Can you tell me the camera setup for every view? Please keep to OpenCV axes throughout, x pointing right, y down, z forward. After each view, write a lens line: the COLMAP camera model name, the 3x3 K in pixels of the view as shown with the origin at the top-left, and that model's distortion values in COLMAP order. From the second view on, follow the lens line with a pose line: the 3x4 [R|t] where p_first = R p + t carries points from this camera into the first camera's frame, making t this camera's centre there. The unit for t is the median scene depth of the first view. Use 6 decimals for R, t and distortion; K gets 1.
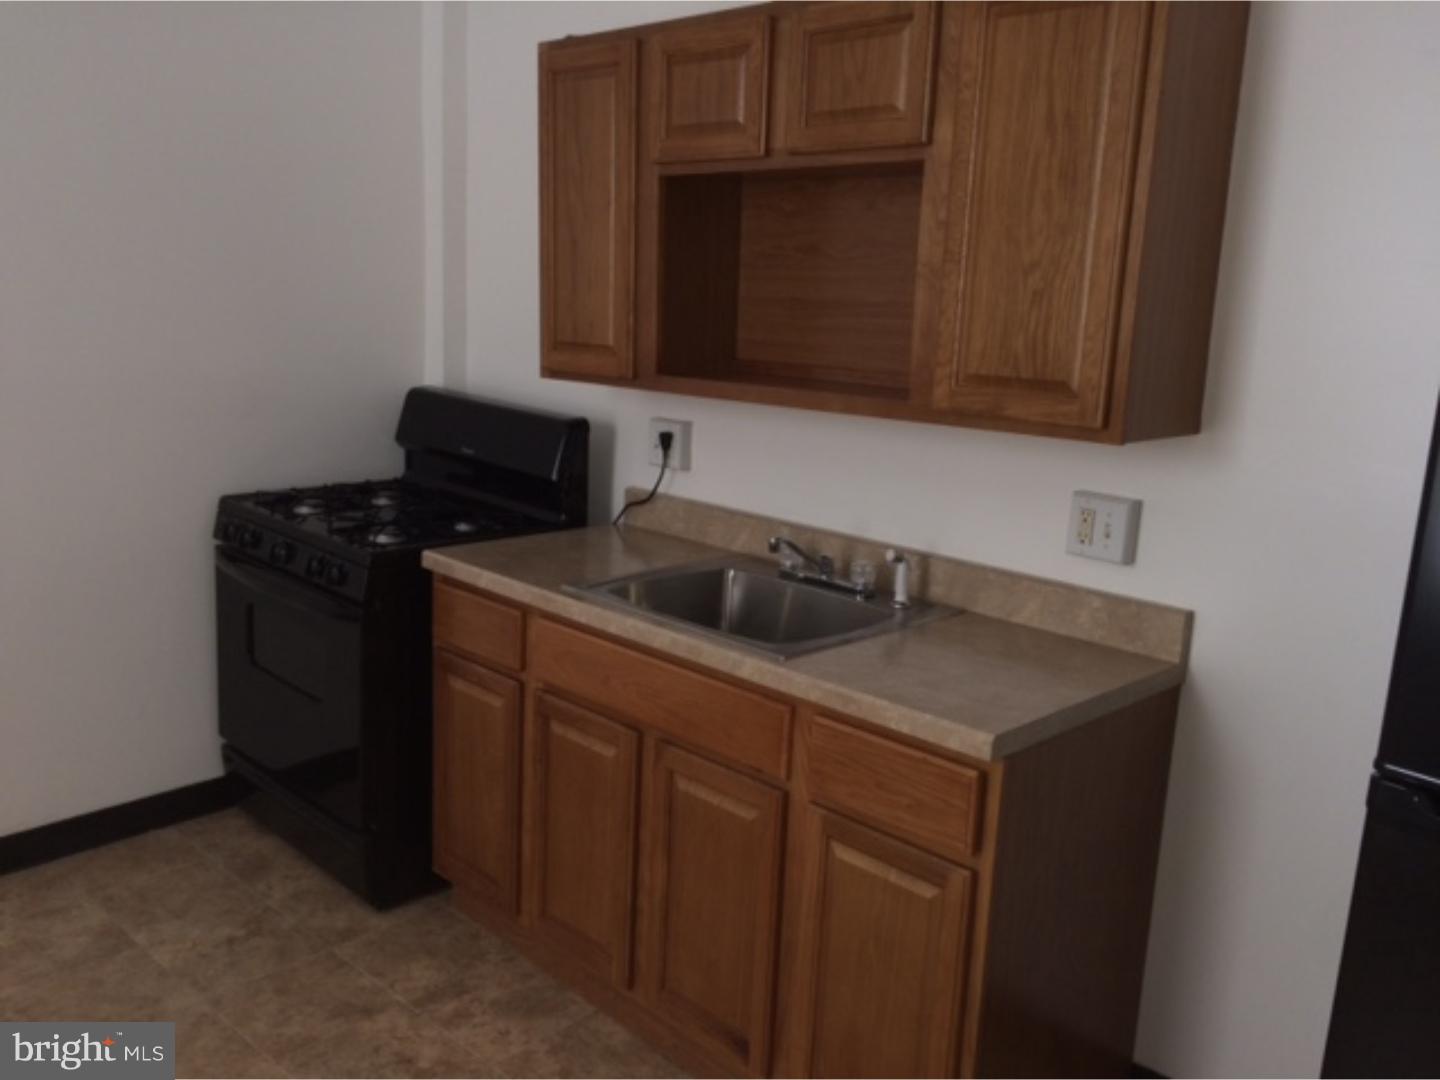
lens RADIAL K [[1203.3, 0, 720.0], [0, 1203.3, 540.0], [0, 0, 1]] dist [-0.005435, -0.003441]
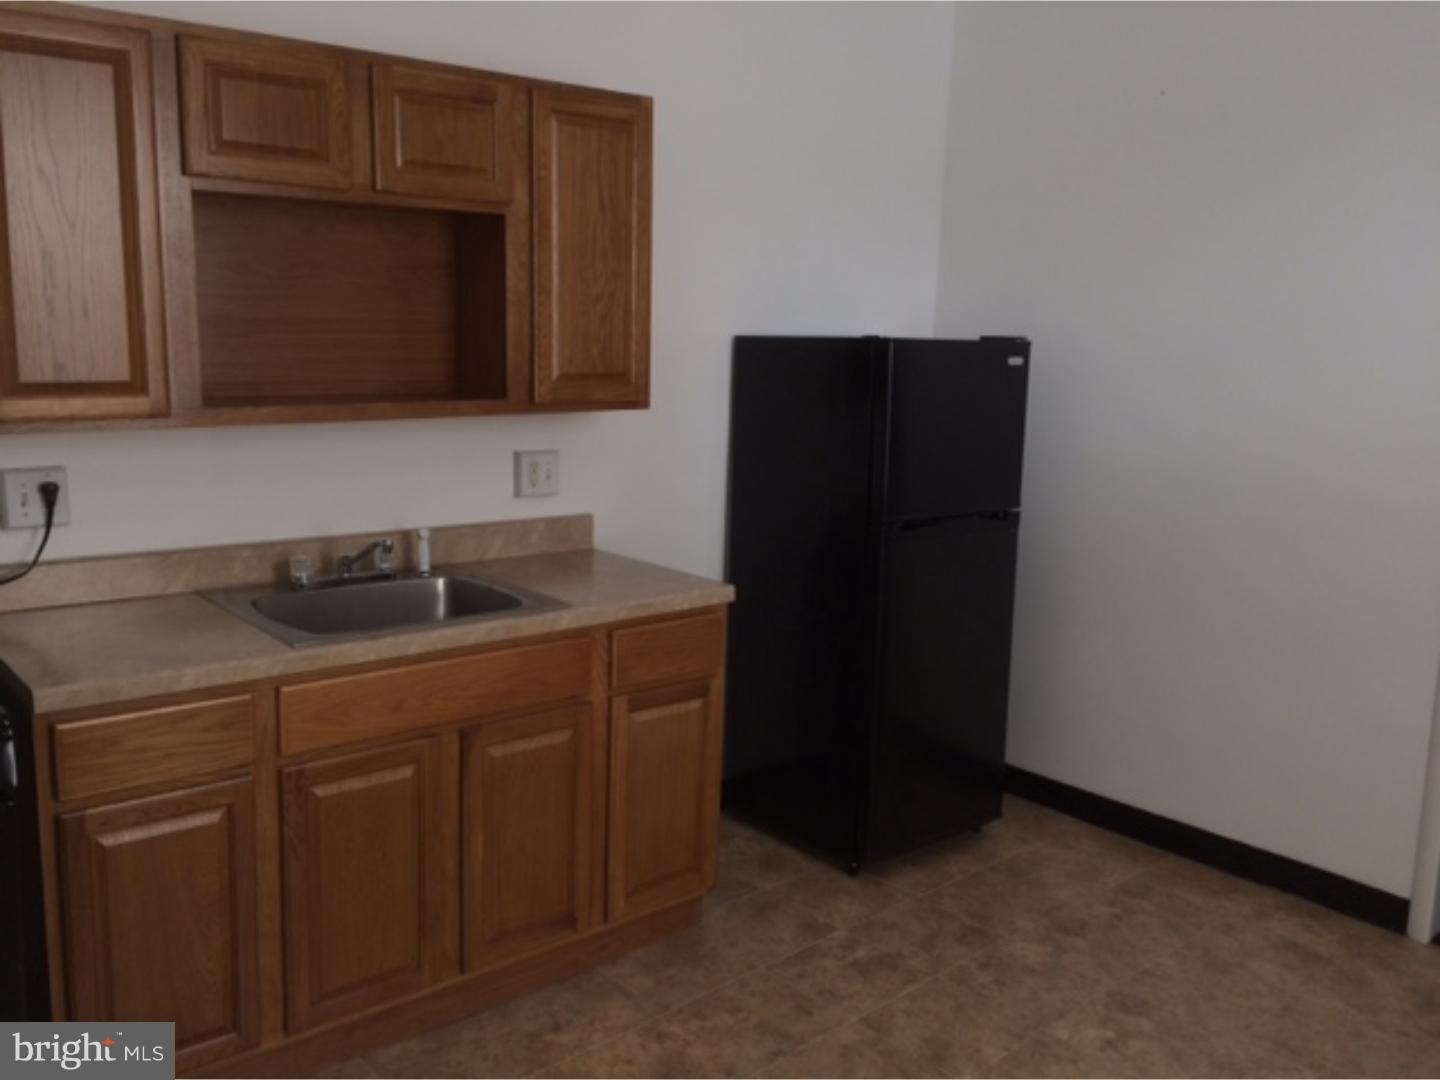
lens RADIAL K [[1225.9, 0, 720.0], [0, 1225.9, 540.0], [0, 0, 1]] dist [0.047037, -0.270428]
pose [[0.086779, -0.213212, 0.973144, -1.152732], [0.172835, 0.965239, 0.196068, -0.191310], [-0.981120, 0.151179, 0.120613, 0.647659]]
